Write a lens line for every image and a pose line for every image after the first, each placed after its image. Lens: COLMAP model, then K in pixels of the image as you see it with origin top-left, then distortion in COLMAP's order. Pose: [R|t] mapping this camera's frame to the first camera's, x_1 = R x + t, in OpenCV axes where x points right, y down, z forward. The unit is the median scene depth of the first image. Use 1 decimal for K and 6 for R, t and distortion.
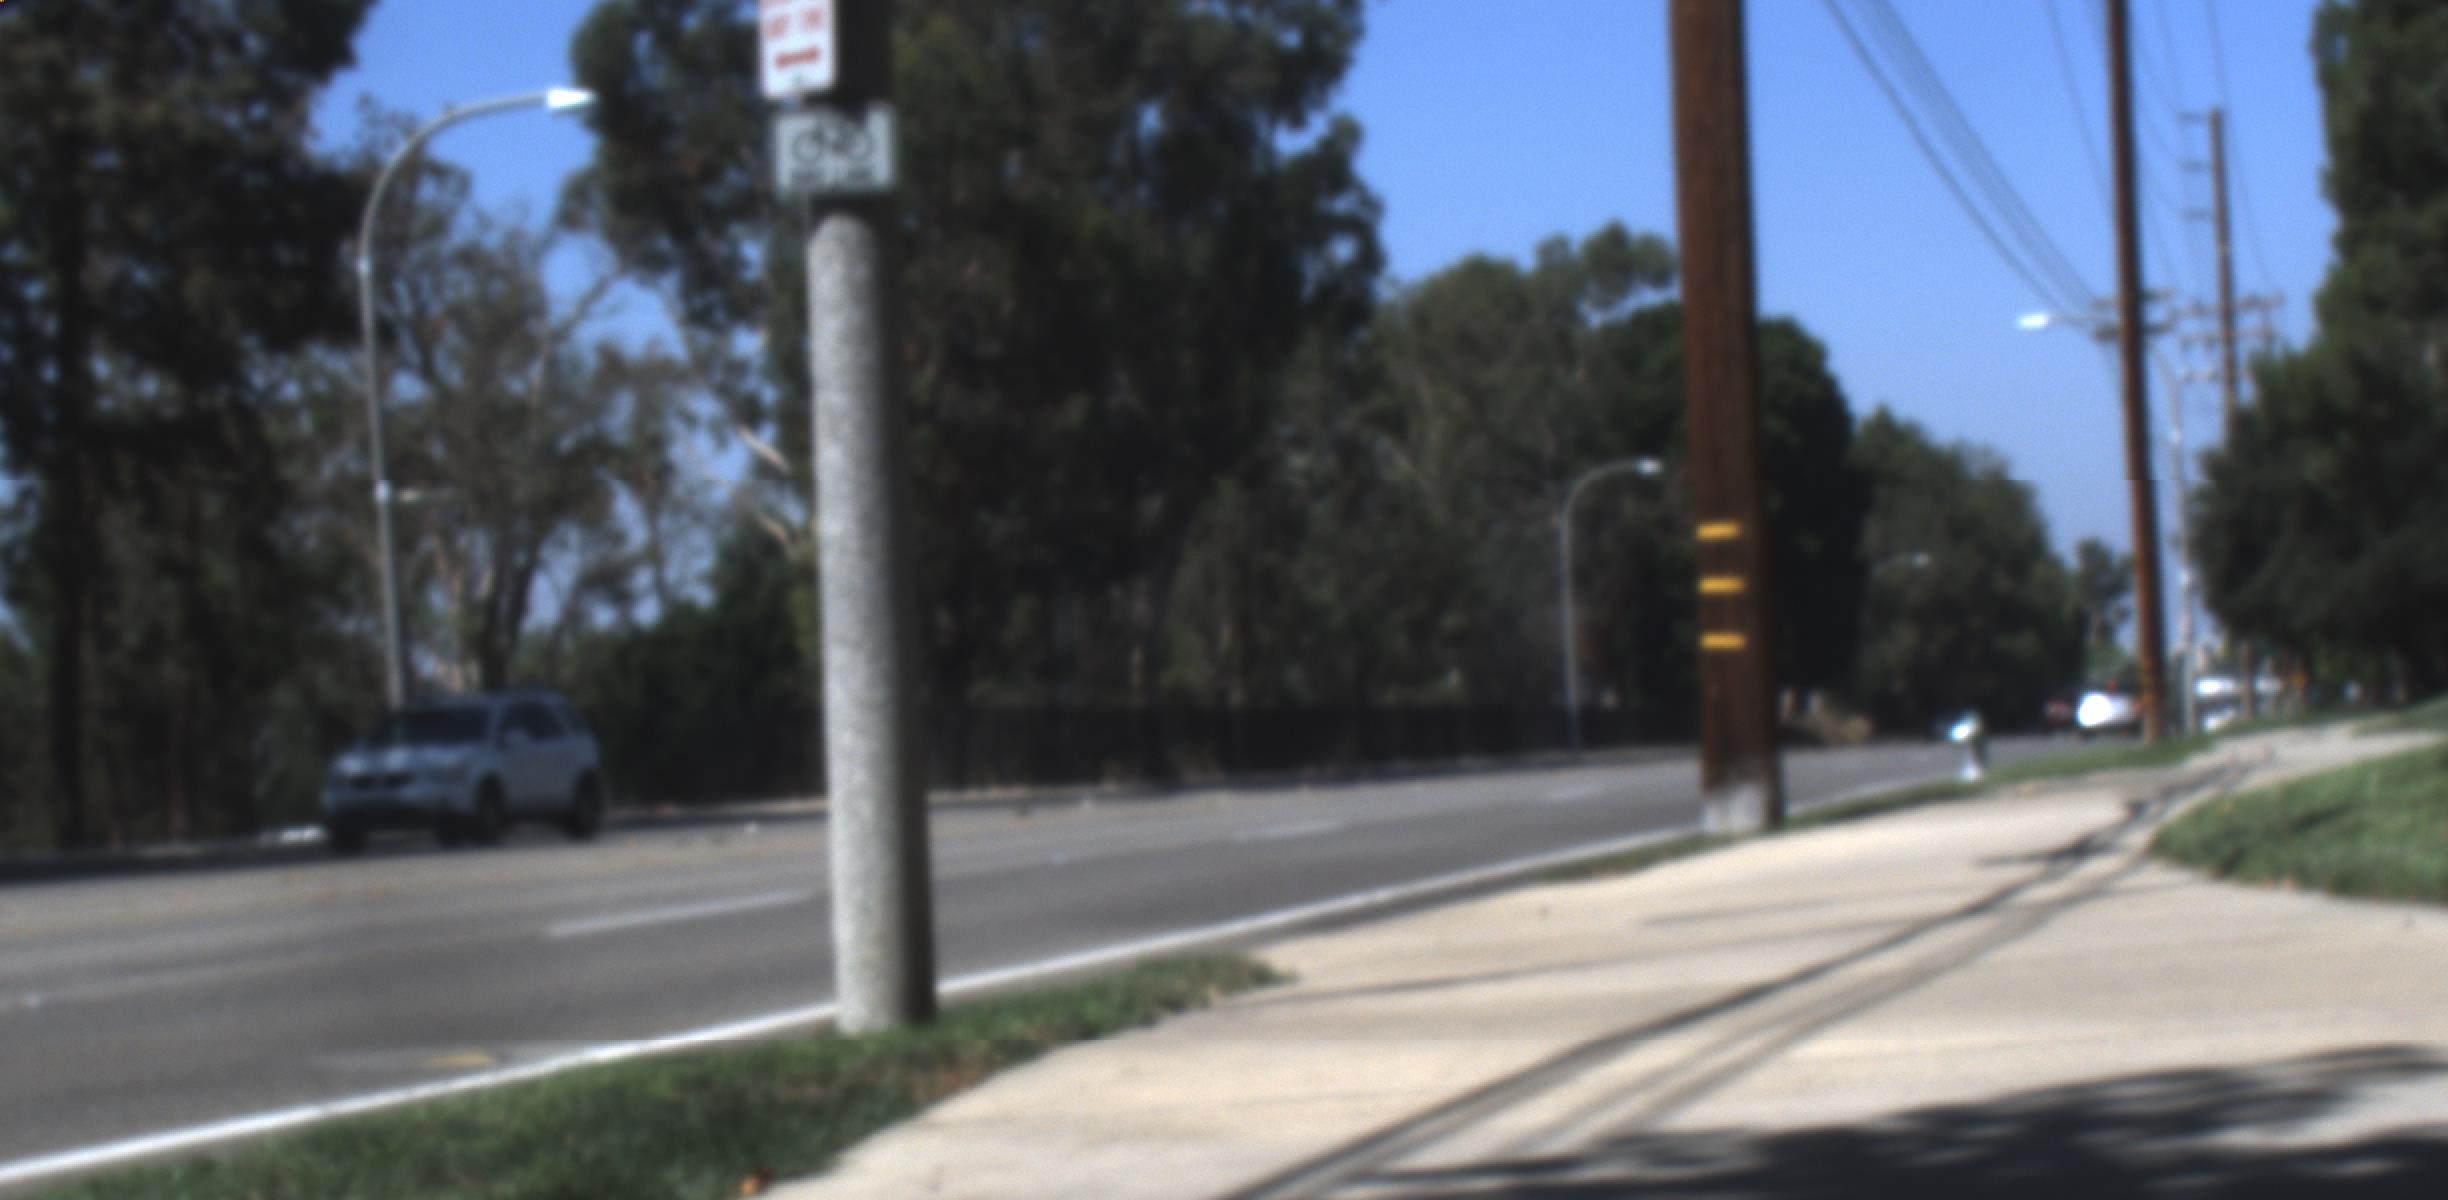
lens RADIAL K [[4200.6, 0, 1223.9], [0, 4200.6, 747.7], [0, 0, 1]] dist [-0.000516, 0.105775]
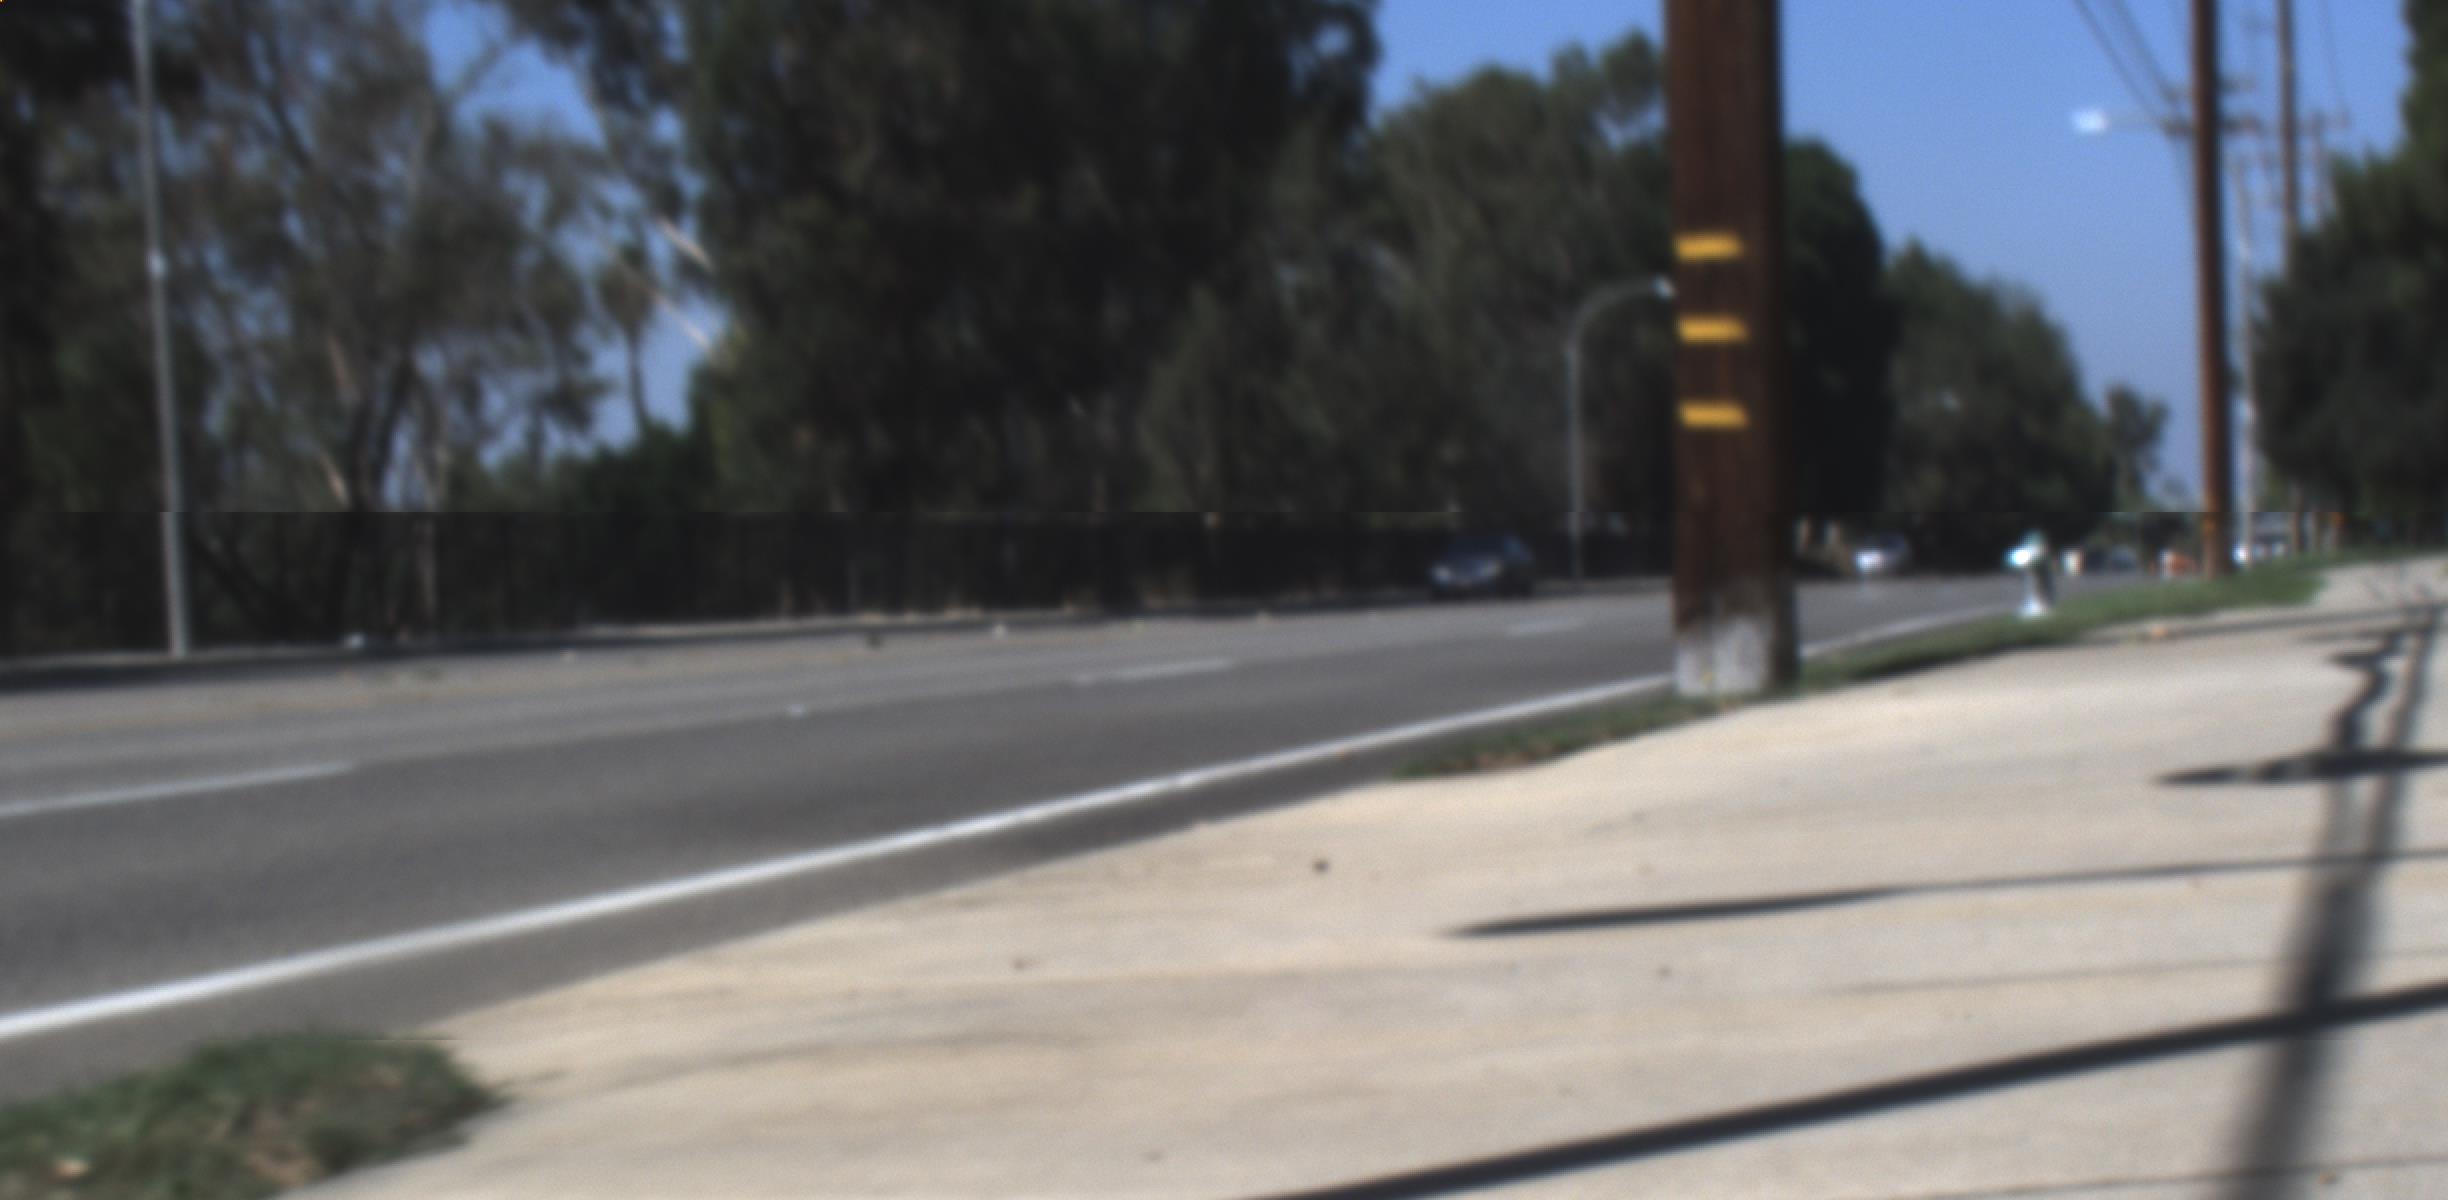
lens RADIAL K [[3342.3, 0, 1228.9], [0, 3342.3, 784.9], [0, 0, 1]] dist [0.025869, 0.012124]
pose [[0.999182, 0.016029, -0.037137, 0.035395], [-0.013912, 0.998301, 0.056577, 0.003153], [0.037981, -0.056014, 0.997707, 0.260172]]
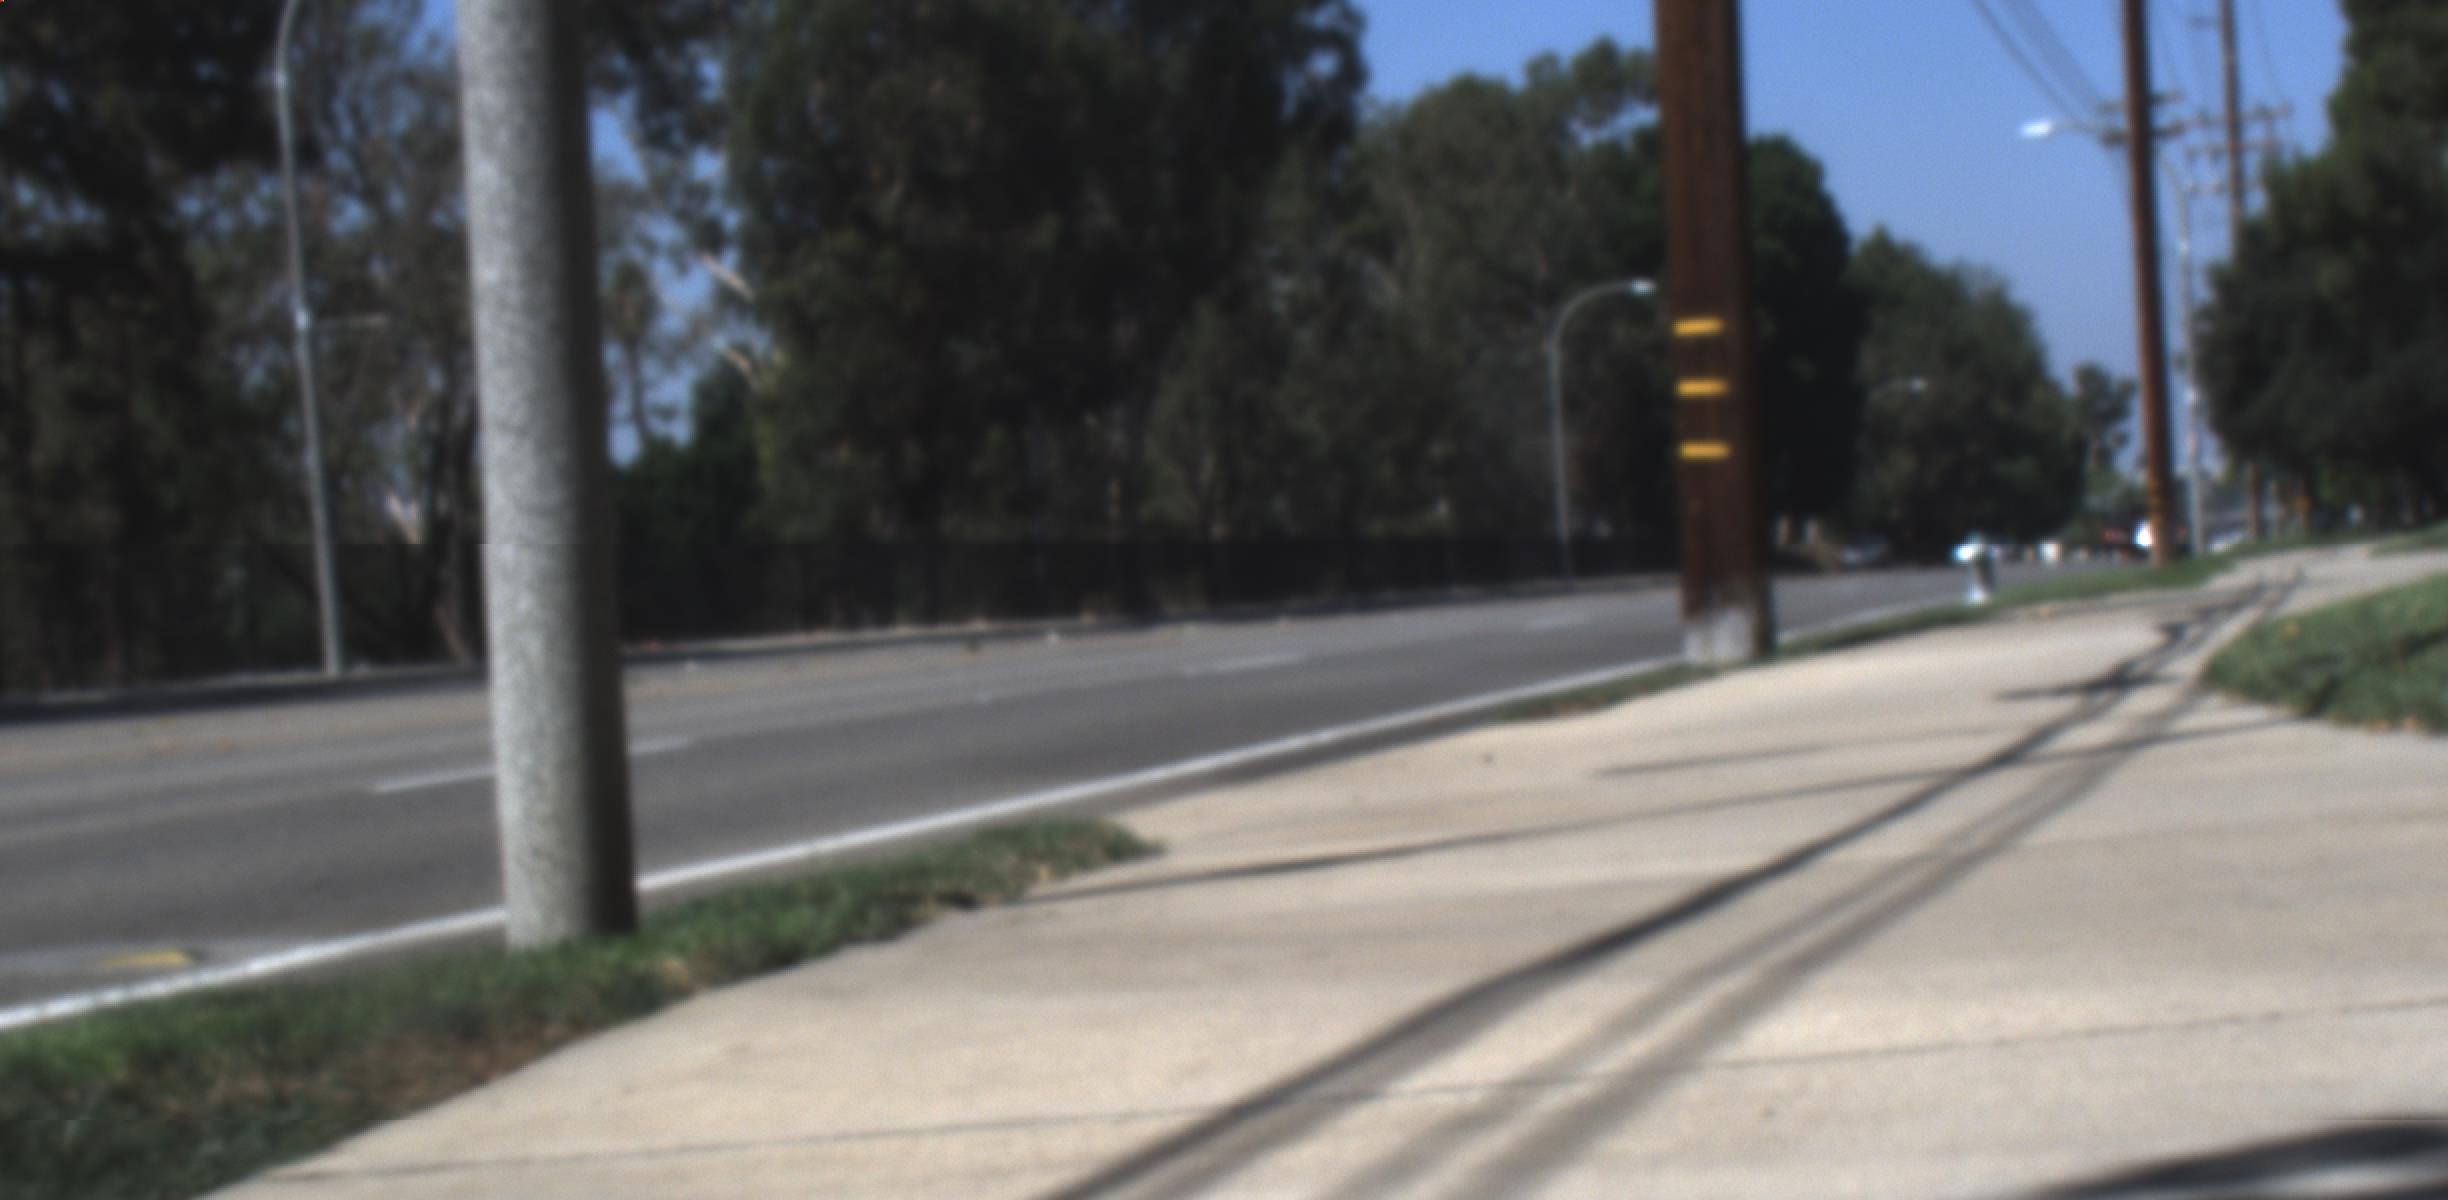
lens RADIAL K [[3910.6, 0, 1219.8], [0, 3910.6, 807.0], [0, 0, 1]] dist [0.012024, 0.010885]
pose [[0.999904, -0.008259, -0.011111, 0.012968], [0.008874, 0.998368, 0.056423, 0.001437], [0.010627, -0.056516, 0.998345, 0.087513]]
